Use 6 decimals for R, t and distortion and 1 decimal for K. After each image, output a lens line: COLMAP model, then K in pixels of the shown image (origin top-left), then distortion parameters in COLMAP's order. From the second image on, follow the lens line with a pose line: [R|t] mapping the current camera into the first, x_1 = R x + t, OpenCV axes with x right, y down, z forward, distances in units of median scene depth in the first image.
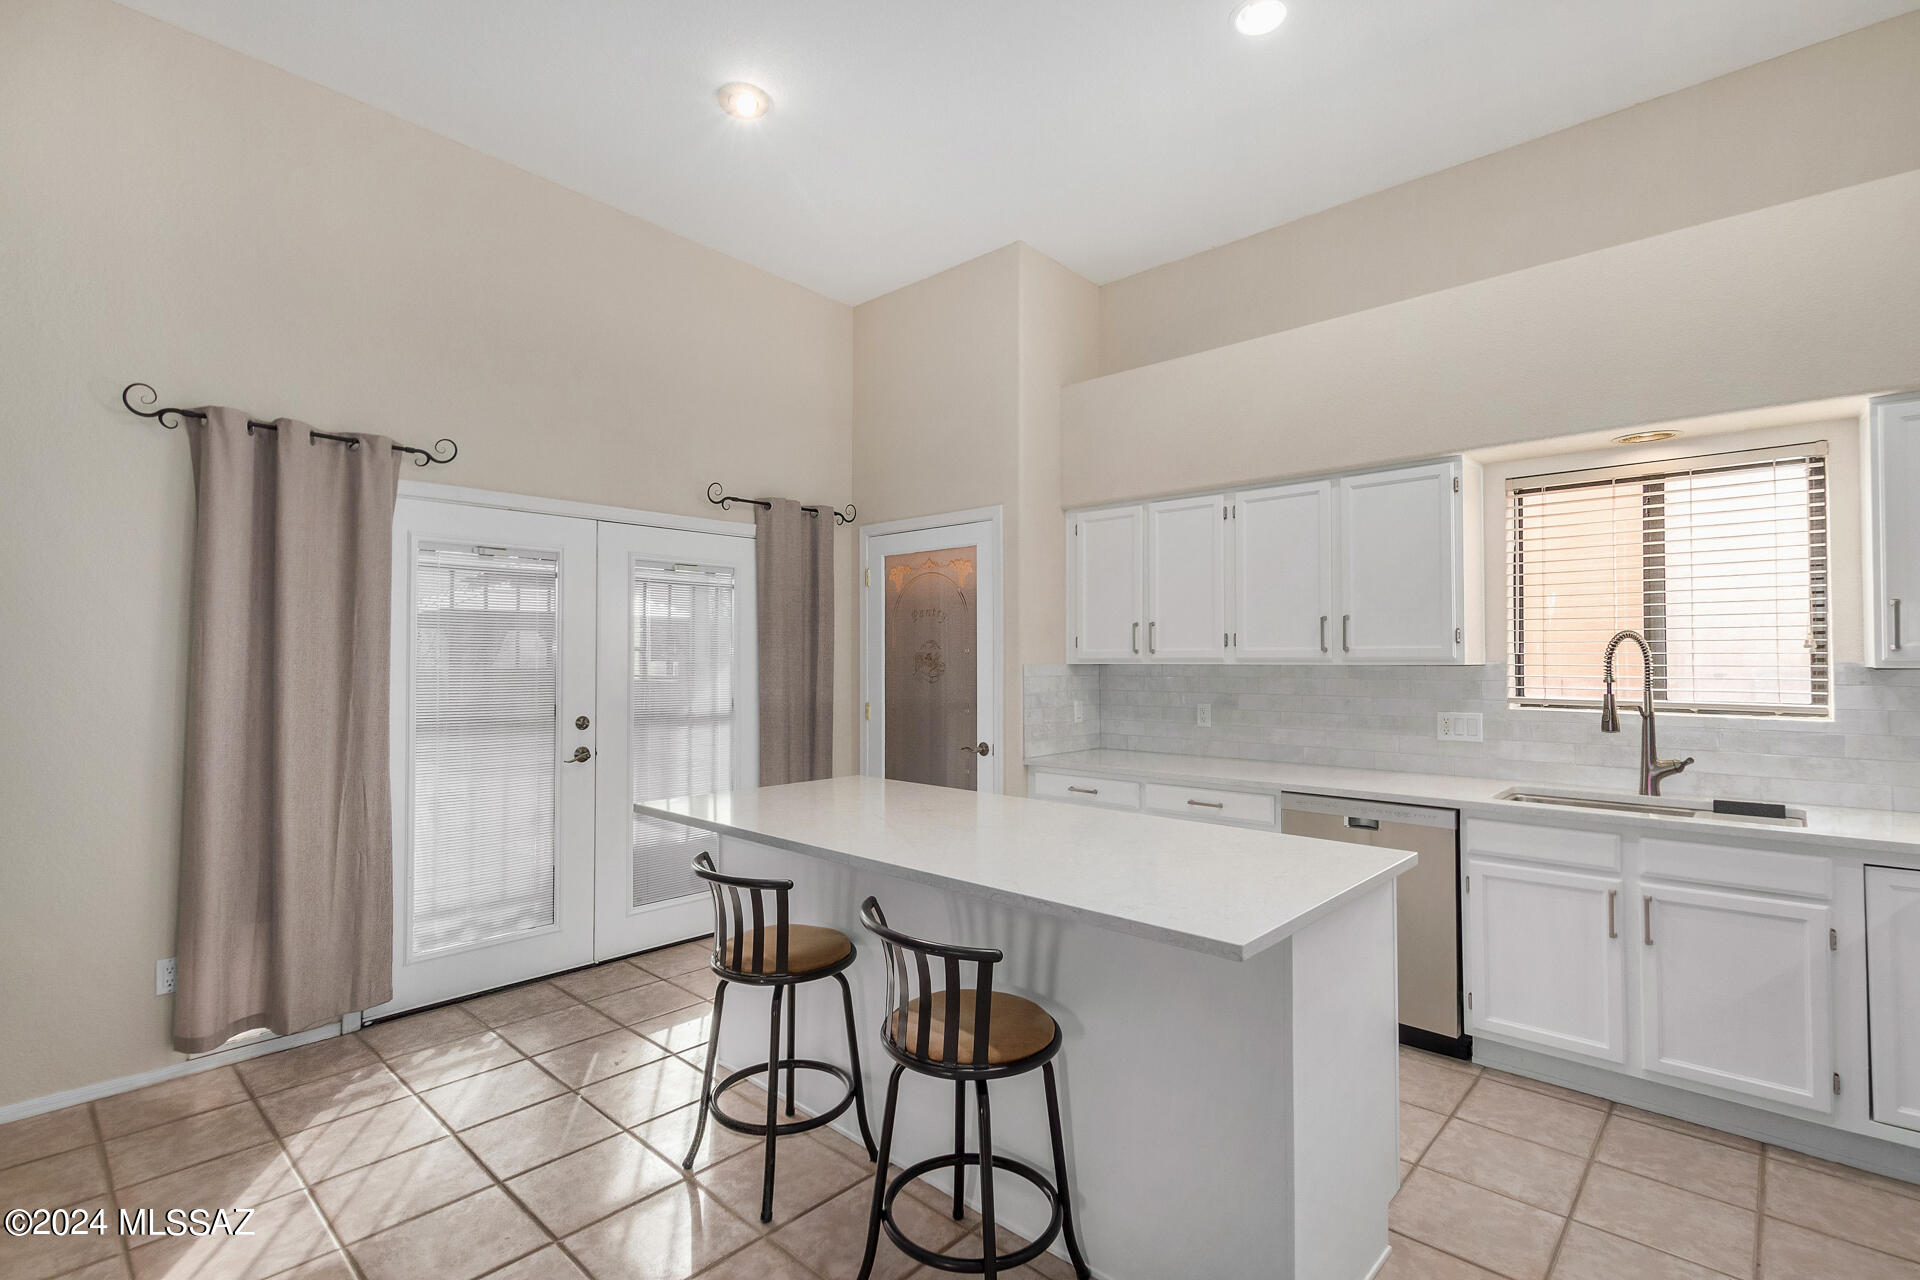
lens RADIAL K [[889.9, 0, 957.2], [0, 889.9, 648.9], [0, 0, 1]] dist [0.002719, -0.001481]
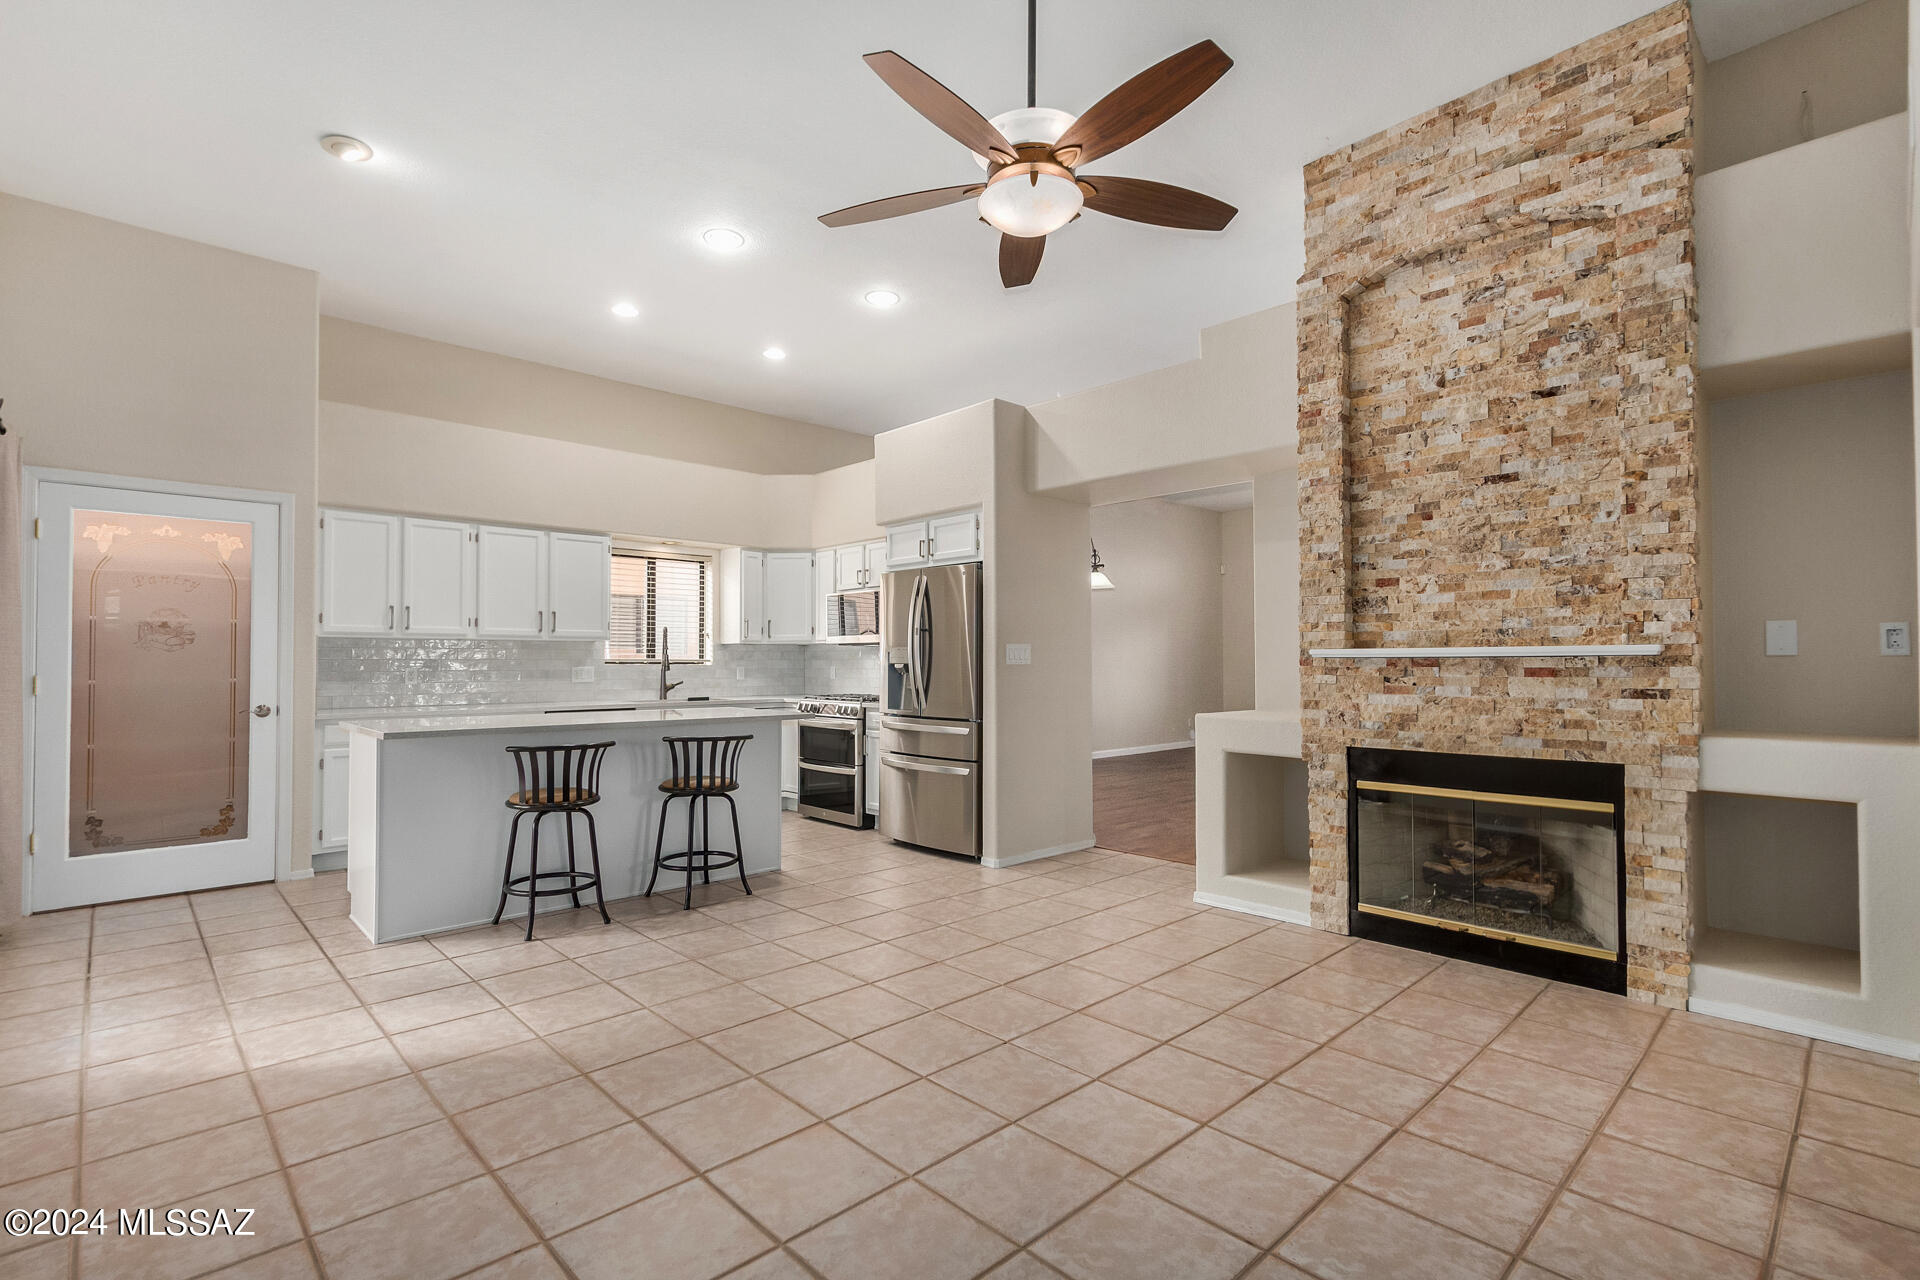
lens RADIAL K [[895.7, 0, 956.1], [0, 895.7, 644.7], [0, 0, 1]] dist [0.002383, -0.000374]
pose [[0.065225, 0.020350, 0.997663, -1.394278], [-0.011312, 0.999743, -0.019653, 0.058545], [-0.997806, -0.010004, 0.065439, 0.103428]]
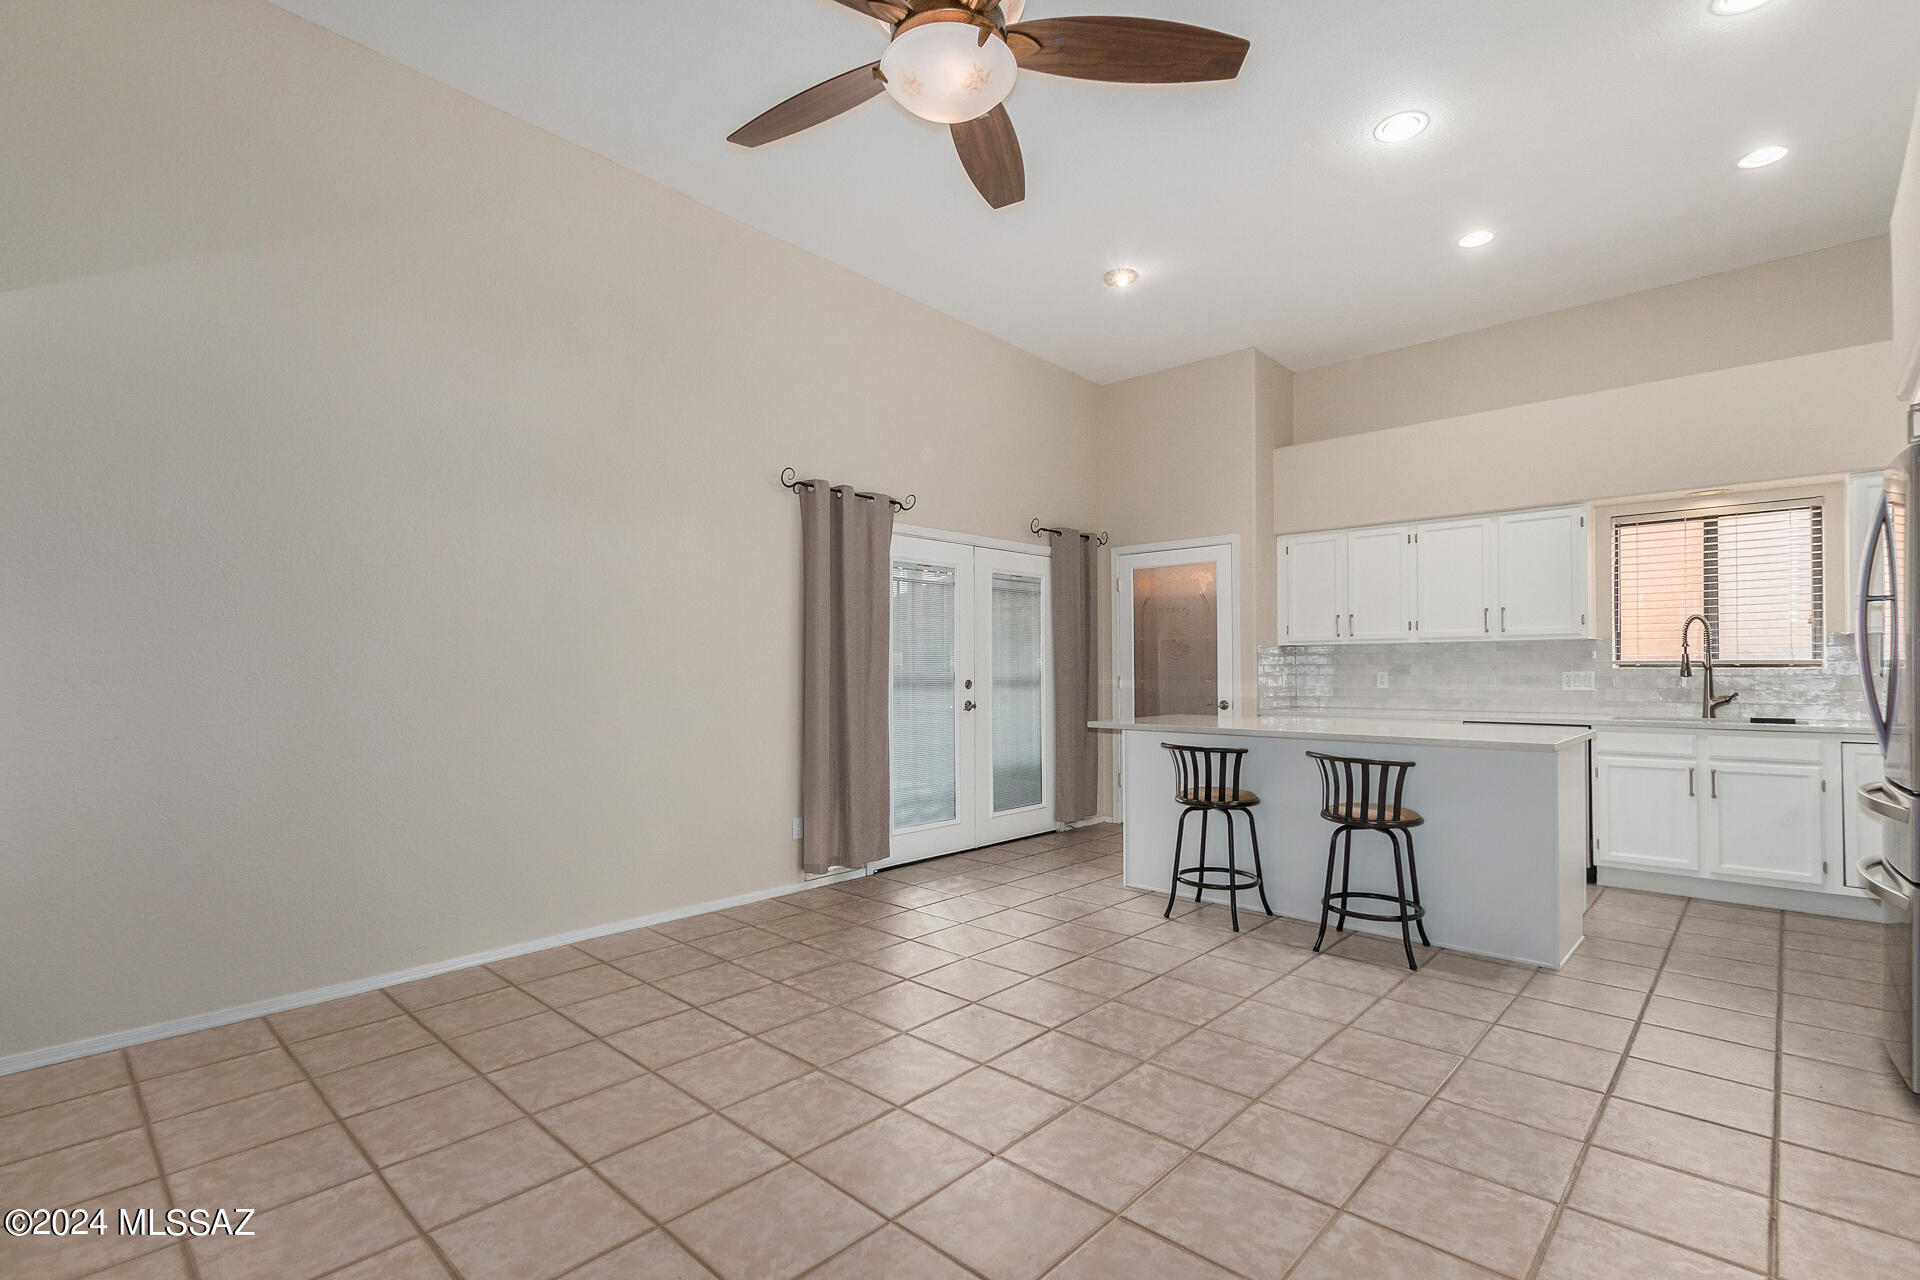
lens RADIAL K [[885.6, 0, 955.1], [0, 885.6, 663.2], [0, 0, 1]] dist [0.005043, 0.000569]
pose [[0.999952, -0.003544, -0.009142, -0.528979], [0.003608, 0.999969, 0.007012, 0.047479], [0.009117, -0.007044, 0.999934, -0.571583]]
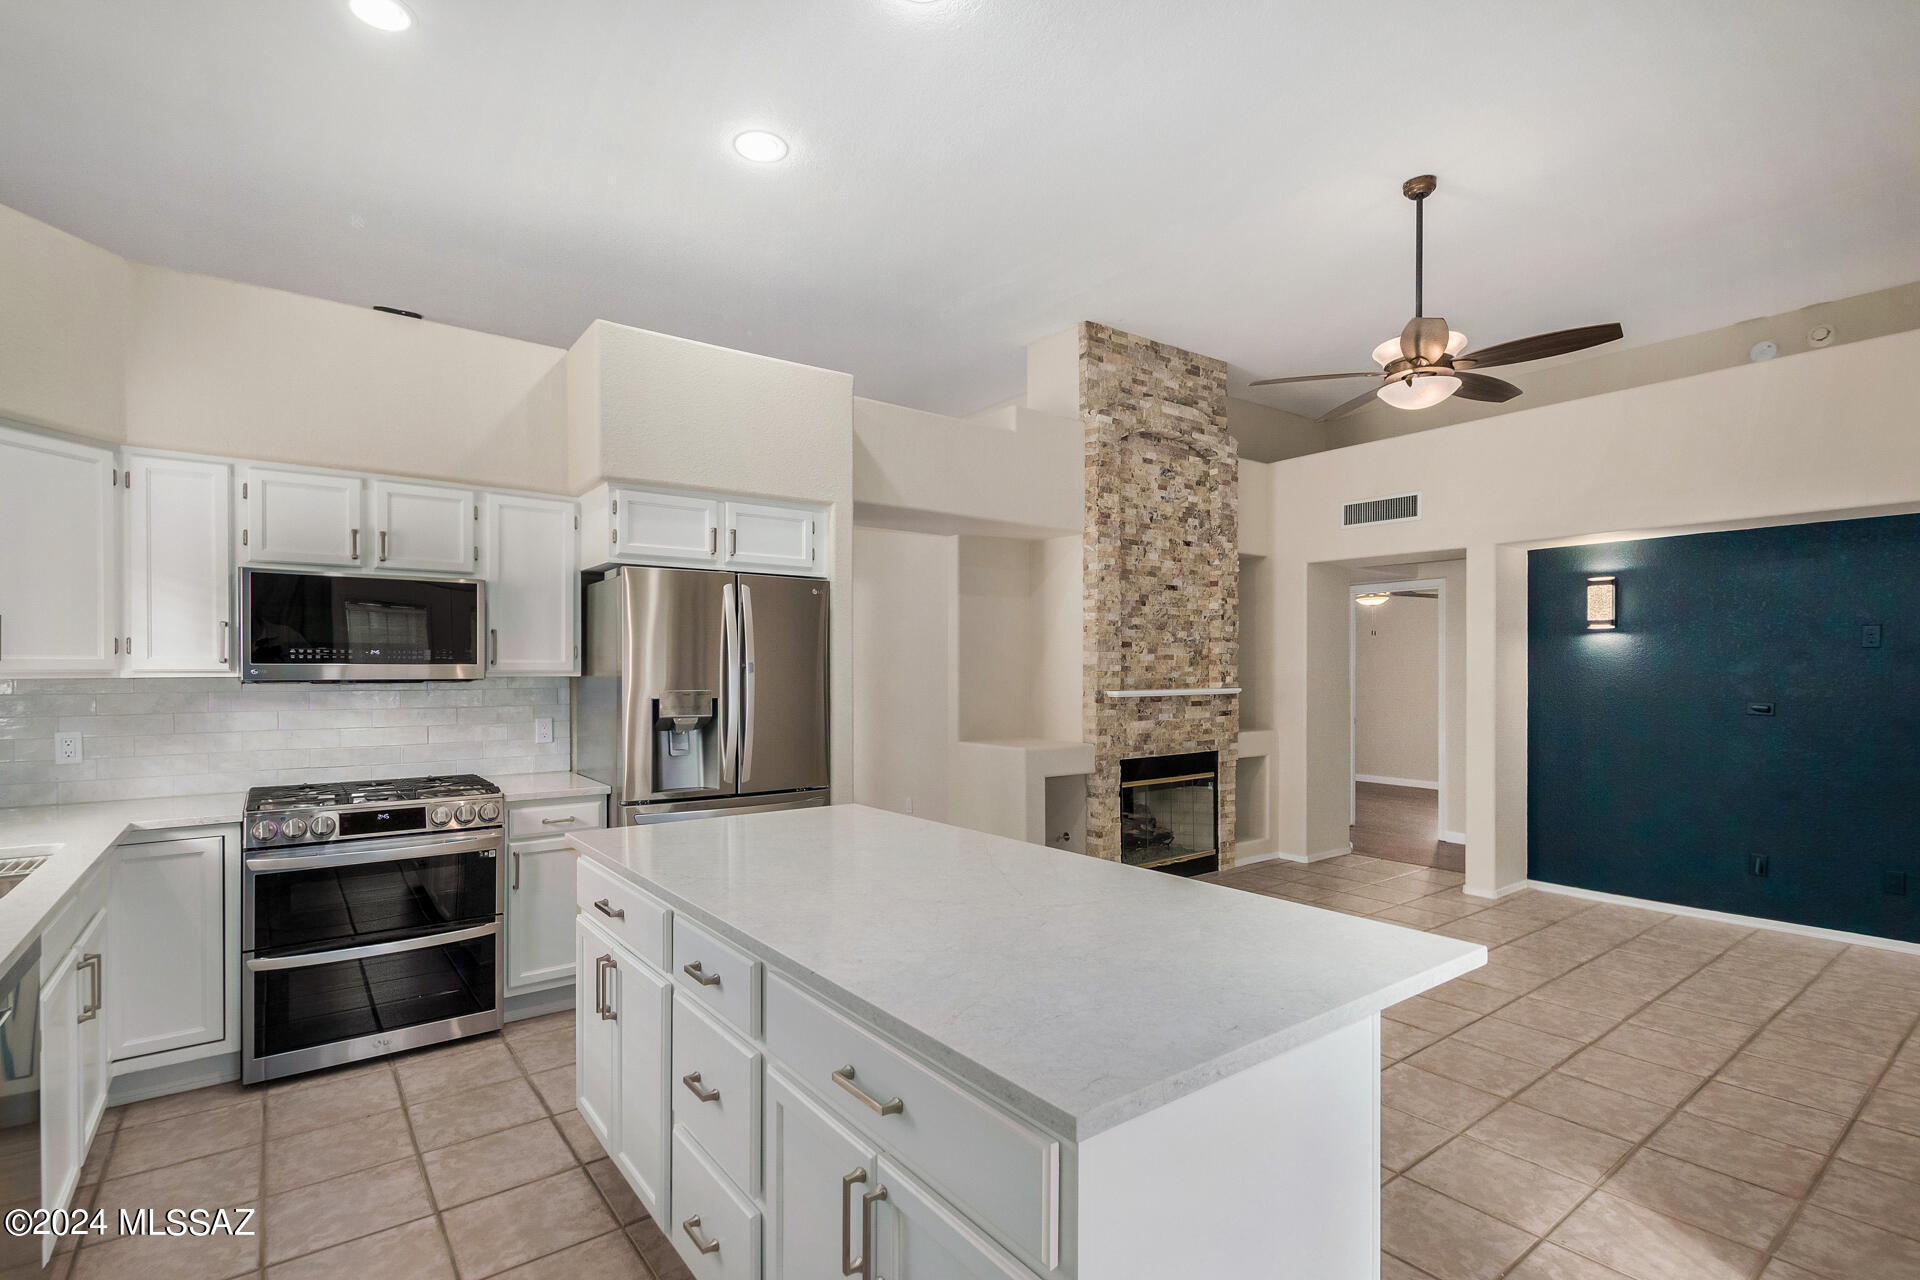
lens RADIAL K [[895.4, 0, 961.1], [0, 895.4, 668.7], [0, 0, 1]] dist [0.003256, -0.000414]
pose [[-0.985270, 0.001026, 0.171002, -0.132416], [-0.001327, 0.999906, -0.013642, 0.016232], [-0.170999, -0.013668, -0.985176, 1.399686]]
